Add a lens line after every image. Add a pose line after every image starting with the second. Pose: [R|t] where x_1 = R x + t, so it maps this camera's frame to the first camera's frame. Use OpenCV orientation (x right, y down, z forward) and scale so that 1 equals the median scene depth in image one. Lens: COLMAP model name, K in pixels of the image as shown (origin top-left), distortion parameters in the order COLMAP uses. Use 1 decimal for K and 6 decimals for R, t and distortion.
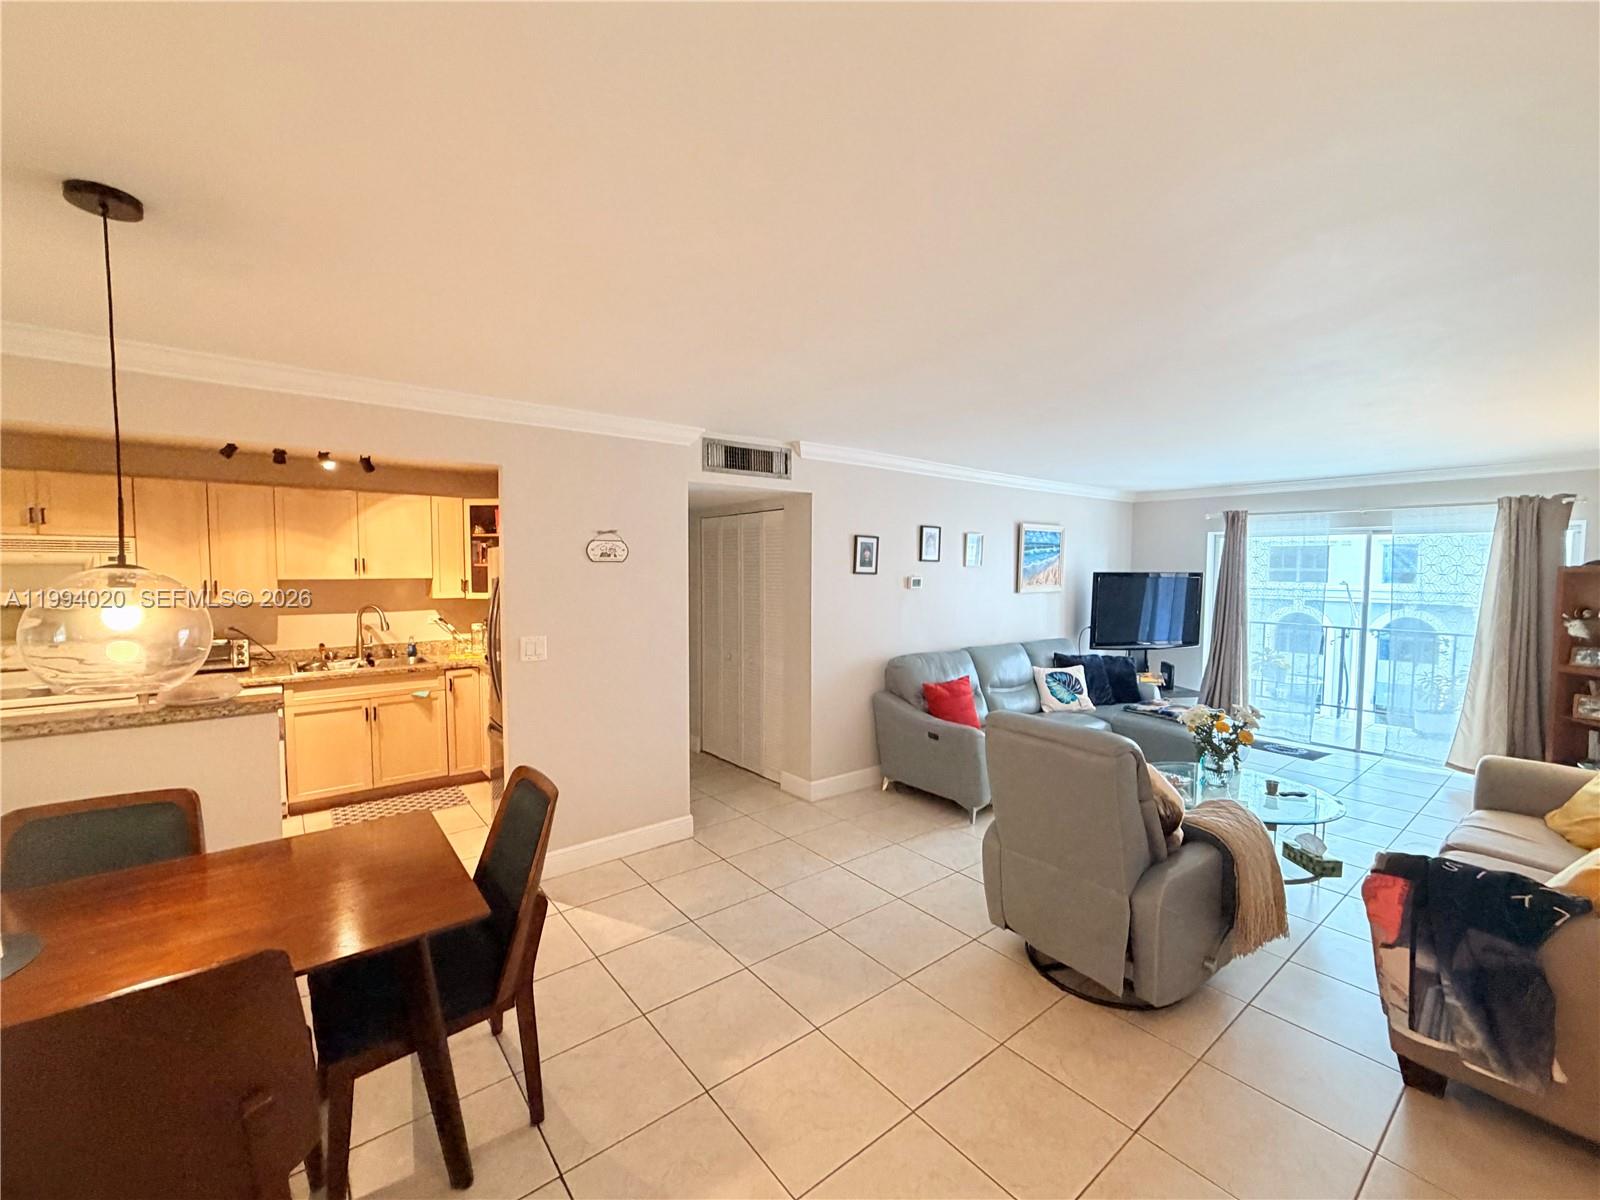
lens RADIAL K [[671.8, 0, 800.0], [0, 671.8, 600.0], [0, 0, 1]] dist [0.019115, -0.000065]
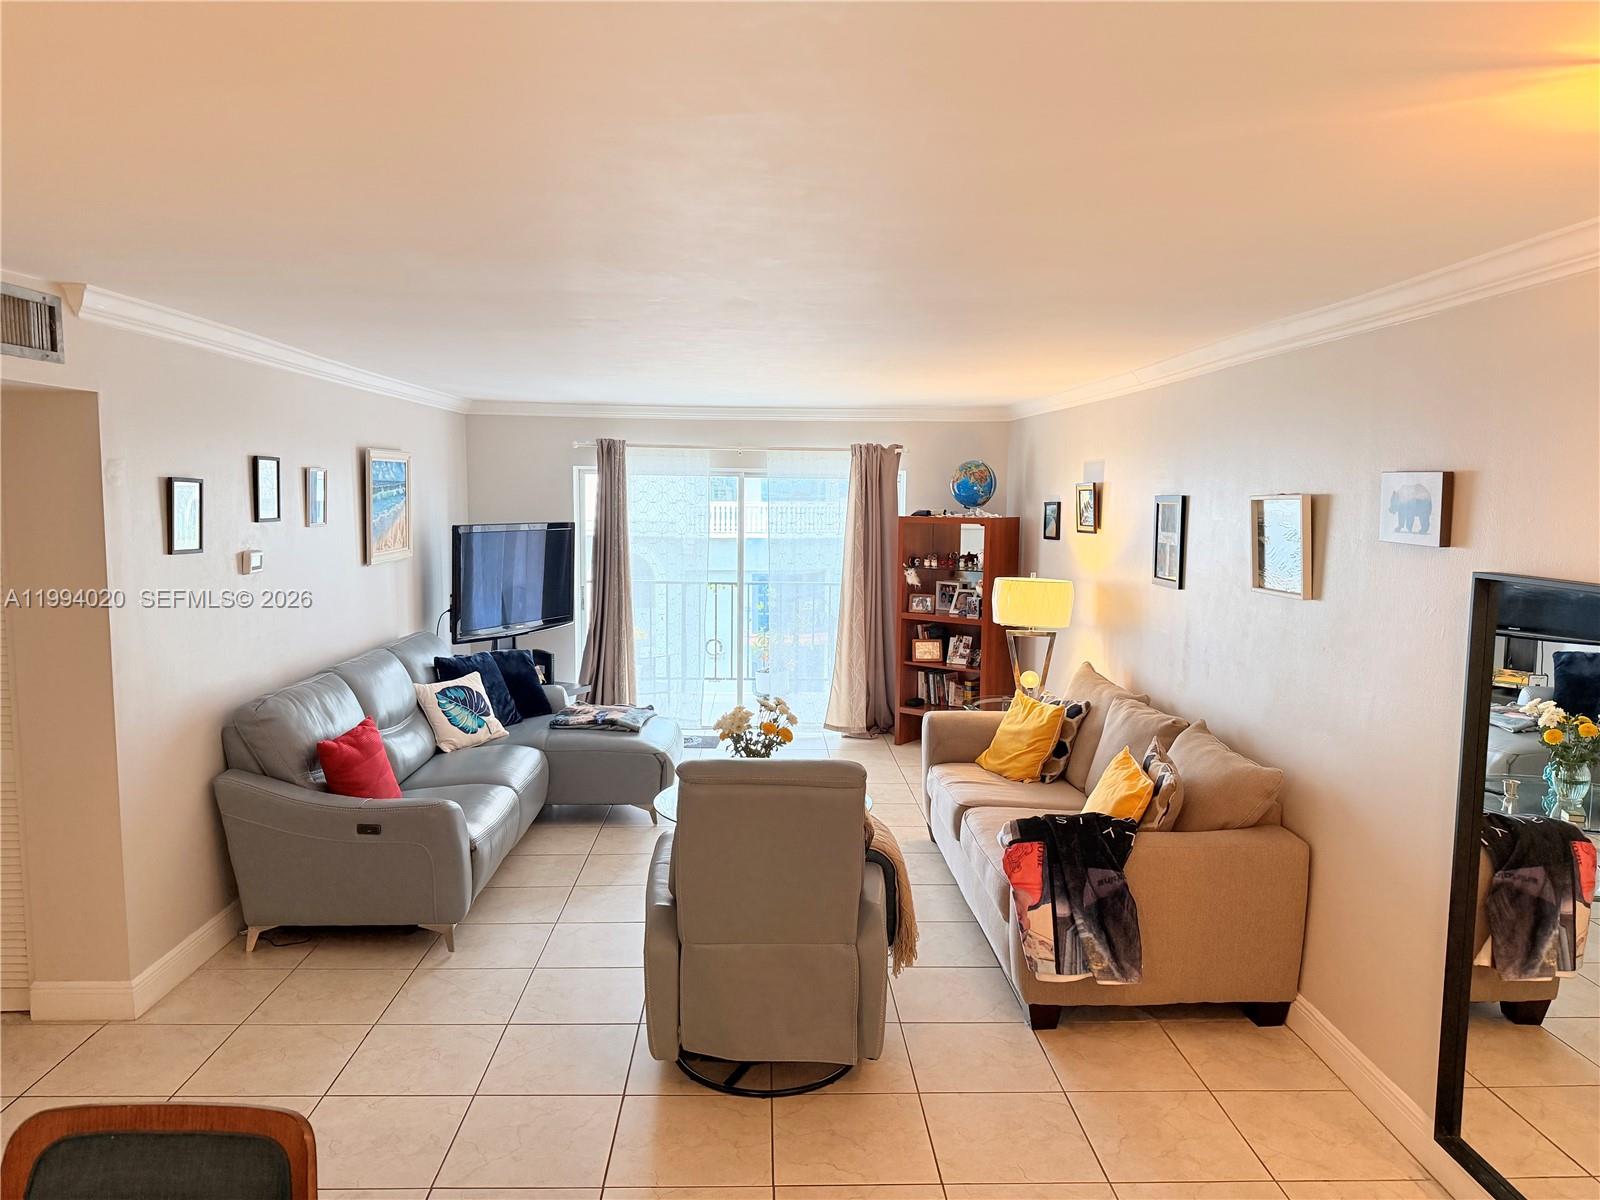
lens RADIAL K [[1129.0, 0, 800.0], [0, 1129.0, 600.0], [0, 0, 1]] dist [0.117299, -0.121891]
pose [[0.607163, -0.078081, 0.790732, -0.326796], [0.034867, 0.996820, 0.071659, -0.051103], [-0.793812, -0.015938, 0.607954, 0.092203]]
